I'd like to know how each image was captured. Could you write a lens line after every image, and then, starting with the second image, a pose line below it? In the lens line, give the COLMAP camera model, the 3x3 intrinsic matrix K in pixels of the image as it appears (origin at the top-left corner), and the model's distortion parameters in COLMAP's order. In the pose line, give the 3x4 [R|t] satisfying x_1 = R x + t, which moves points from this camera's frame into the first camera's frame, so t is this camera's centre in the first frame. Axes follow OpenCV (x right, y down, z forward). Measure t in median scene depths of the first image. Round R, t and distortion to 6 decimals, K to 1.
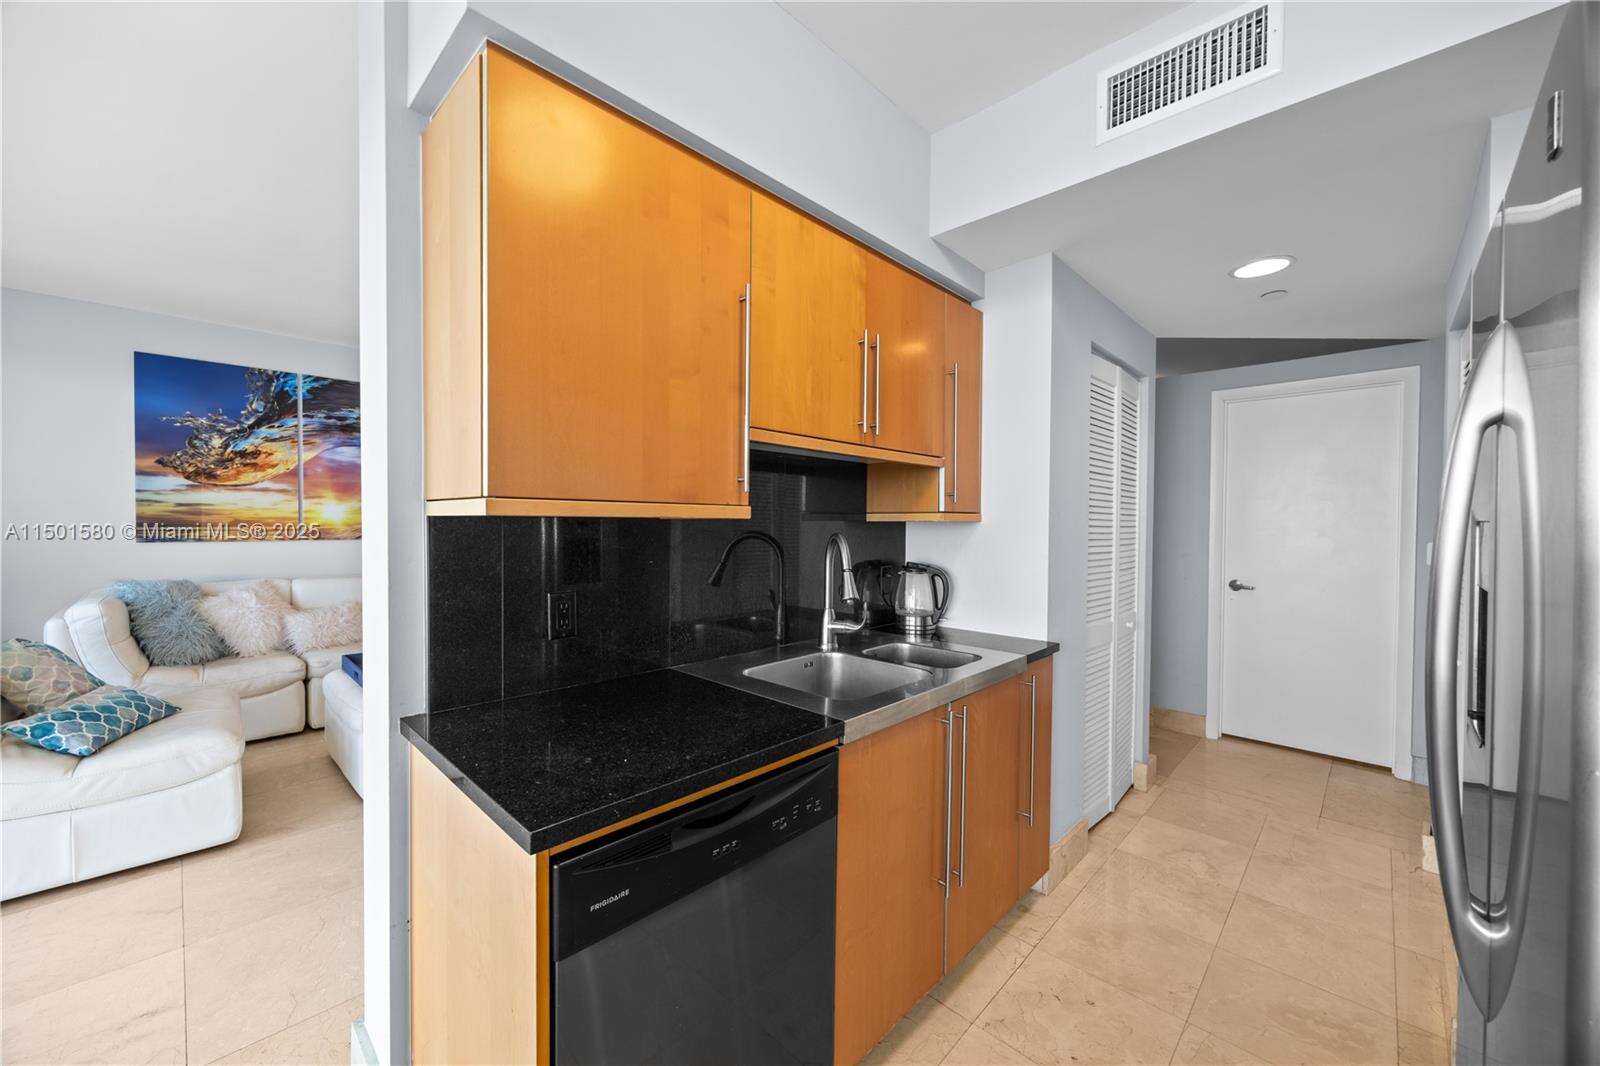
lens RADIAL K [[610.4, 0, 788.9], [0, 610.4, 536.8], [0, 0, 1]] dist [-0.003140, 0.000046]
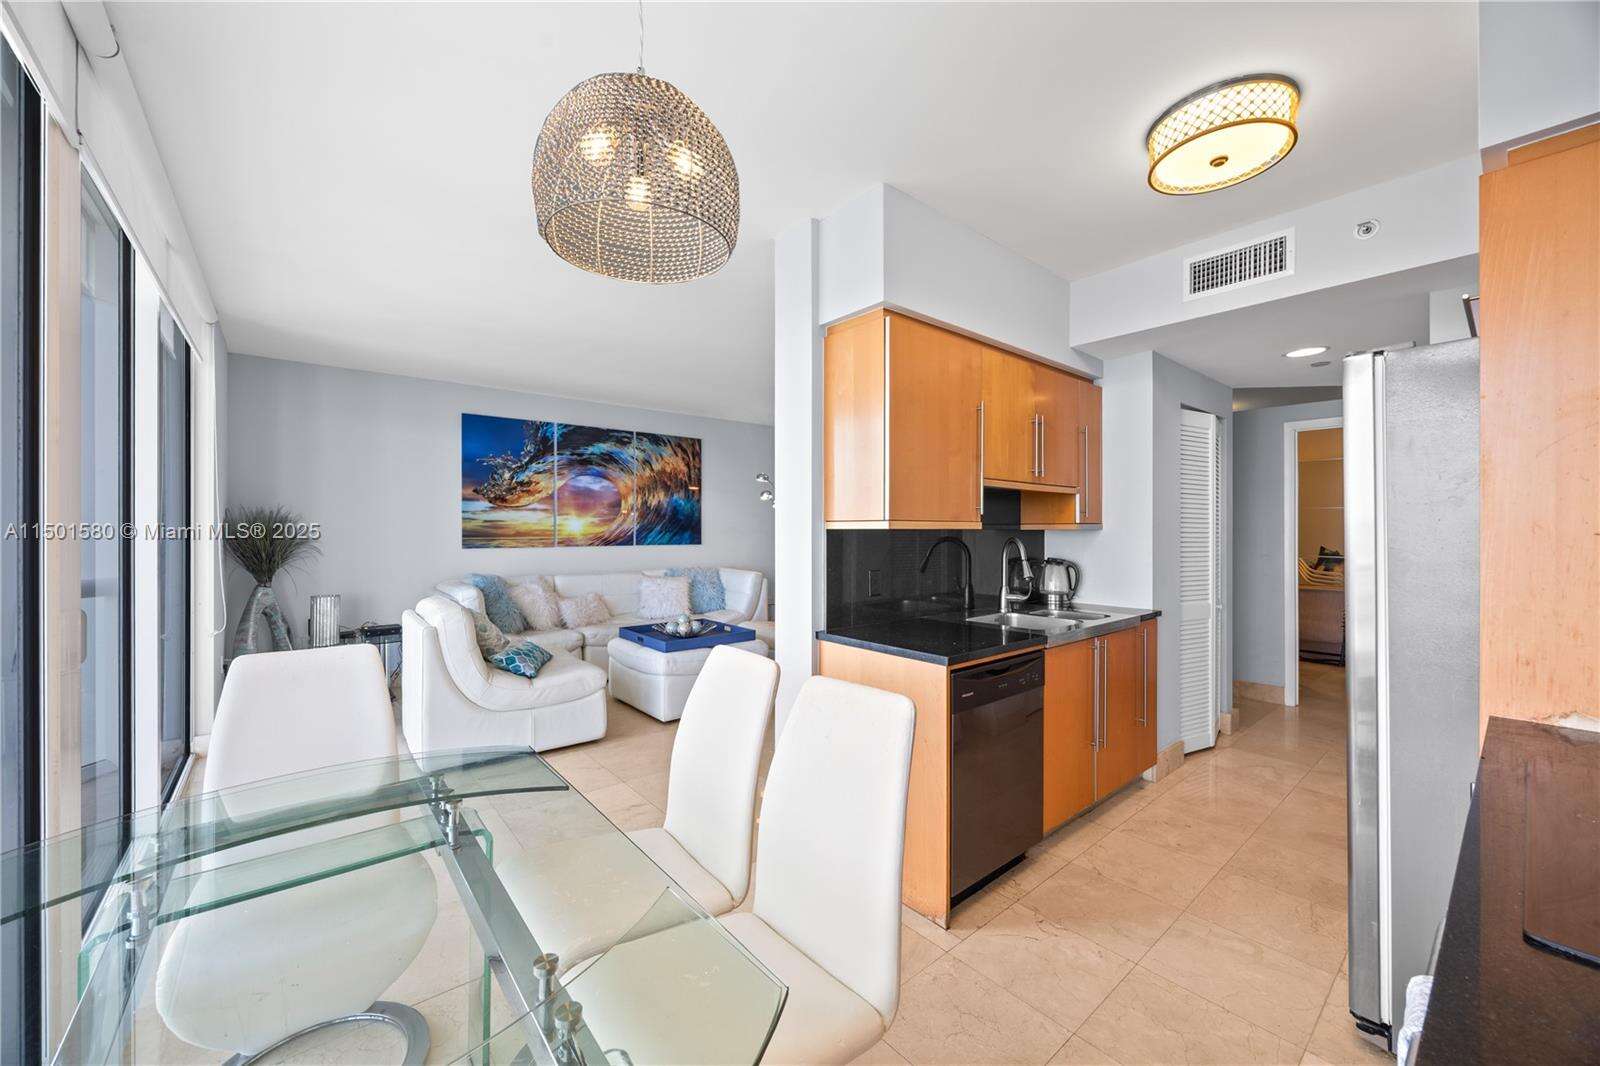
lens RADIAL K [[610.4, 0, 791.4], [0, 610.4, 534.1], [0, 0, 1]] dist [-0.003140, 0.000046]
pose [[0.994364, -0.007207, -0.105770, -0.242930], [0.005373, 0.999830, -0.017613, 0.007413], [0.105879, 0.016945, 0.994235, -0.474109]]
